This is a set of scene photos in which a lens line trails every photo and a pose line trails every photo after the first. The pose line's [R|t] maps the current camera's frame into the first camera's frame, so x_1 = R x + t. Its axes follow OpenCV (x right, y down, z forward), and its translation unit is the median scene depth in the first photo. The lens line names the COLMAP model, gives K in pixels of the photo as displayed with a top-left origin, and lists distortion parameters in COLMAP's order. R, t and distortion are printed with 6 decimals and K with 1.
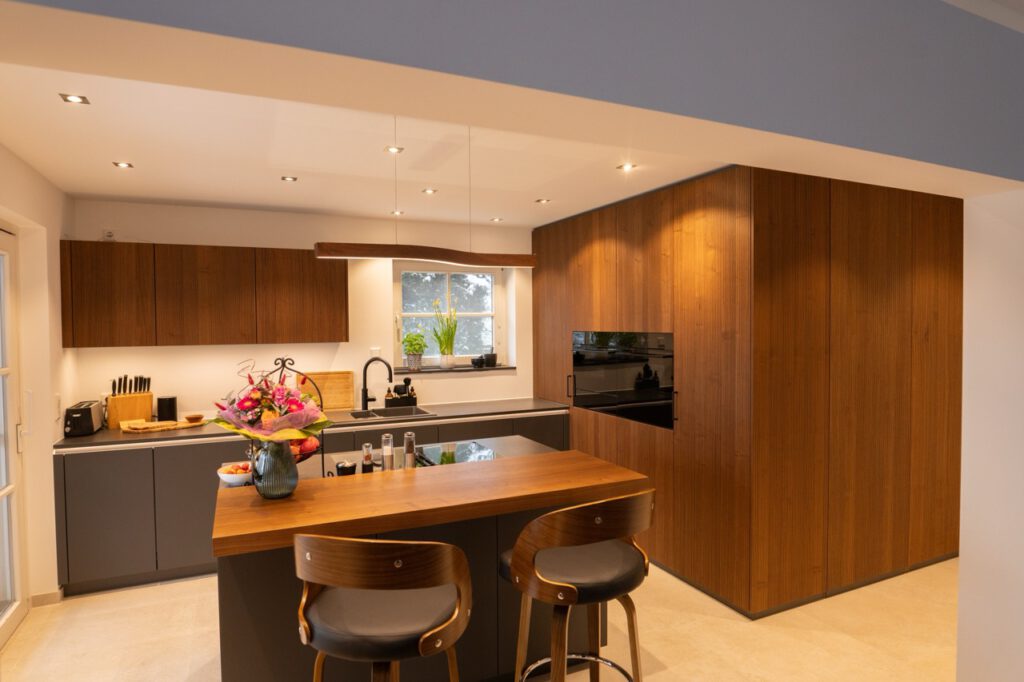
lens RADIAL K [[591.7, 0, 514.1], [0, 591.7, 336.4], [0, 0, 1]] dist [-0.027363, 0.000675]
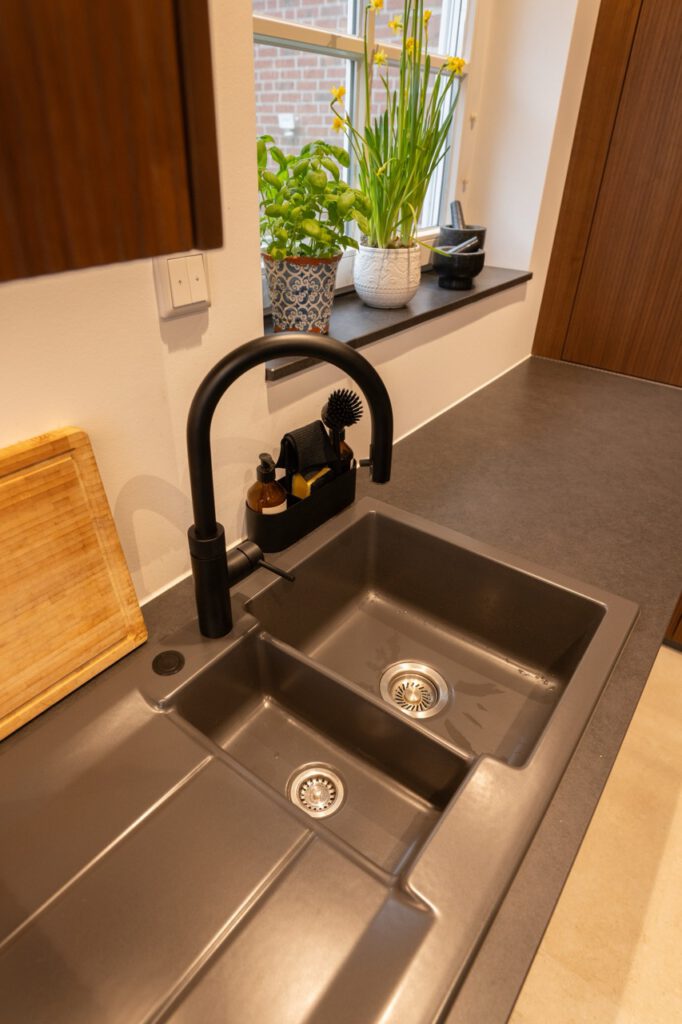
lens RADIAL K [[591.7, 0, 341.0], [0, 591.7, 512.0], [0, 0, 1]] dist [-0.027363, 0.000675]
pose [[0.881254, -0.226084, 0.415064, -0.357662], [-0.026449, 0.853210, 0.520897, -0.001120], [-0.471903, -0.470021, 0.745914, 1.078723]]
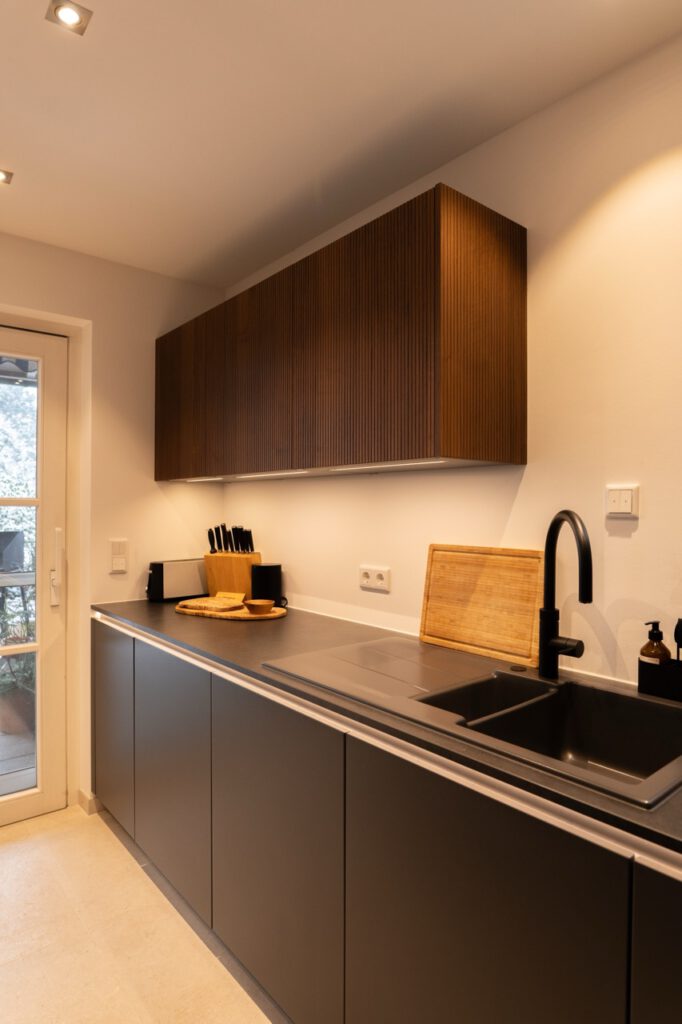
lens RADIAL K [[591.7, 0, 341.0], [0, 591.7, 512.0], [0, 0, 1]] dist [-0.027363, 0.000675]
pose [[0.252281, 0.014132, -0.967551, 0.027914], [-0.025713, 0.999638, 0.007896, 0.046140], [0.967312, 0.022887, 0.252553, 1.012976]]
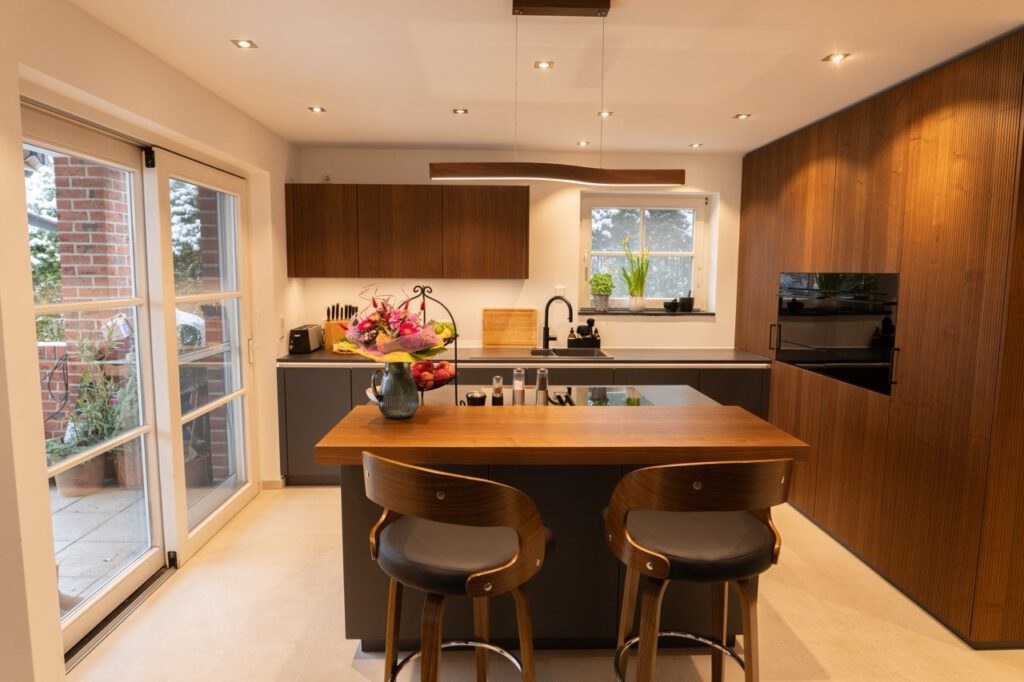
lens RADIAL K [[591.7, 0, 514.1], [0, 591.7, 336.4], [0, 0, 1]] dist [-0.027363, 0.000675]
pose [[0.918959, 0.057276, -0.390171, 0.107038], [-0.023713, 0.995632, 0.090305, 0.019281], [0.393639, -0.073735, 0.916303, 0.084086]]
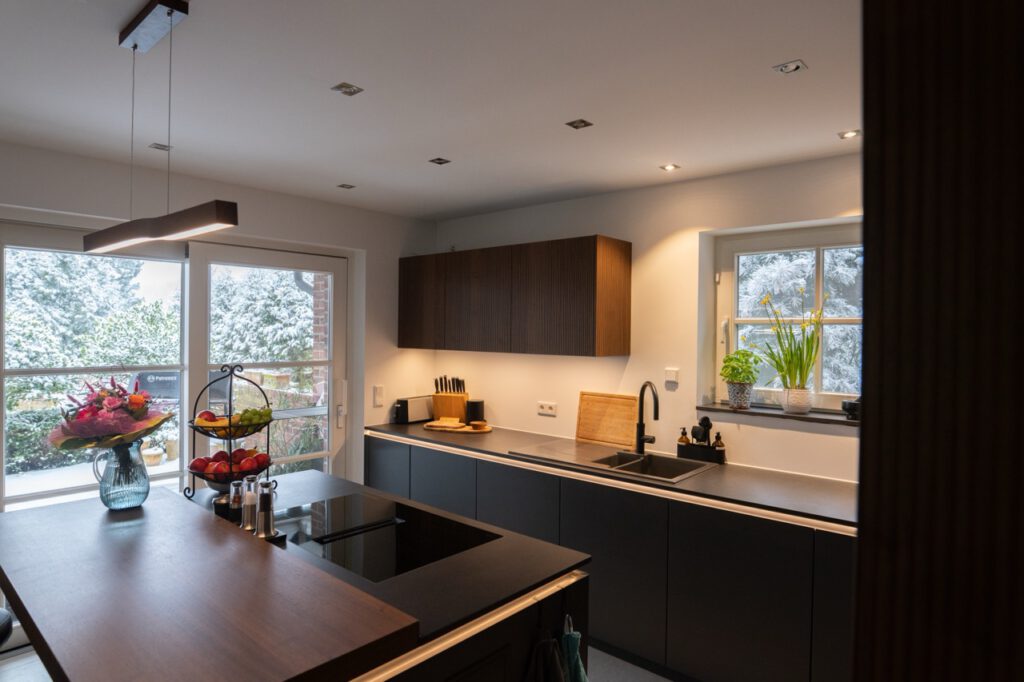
lens RADIAL K [[591.7, 0, 514.1], [0, 591.7, 336.4], [0, 0, 1]] dist [-0.027363, 0.000675]
pose [[0.398363, 0.020423, -0.917001, 0.423571], [-0.035567, 0.999344, 0.006806, -0.020027], [0.916538, 0.029904, 0.398828, 0.712249]]
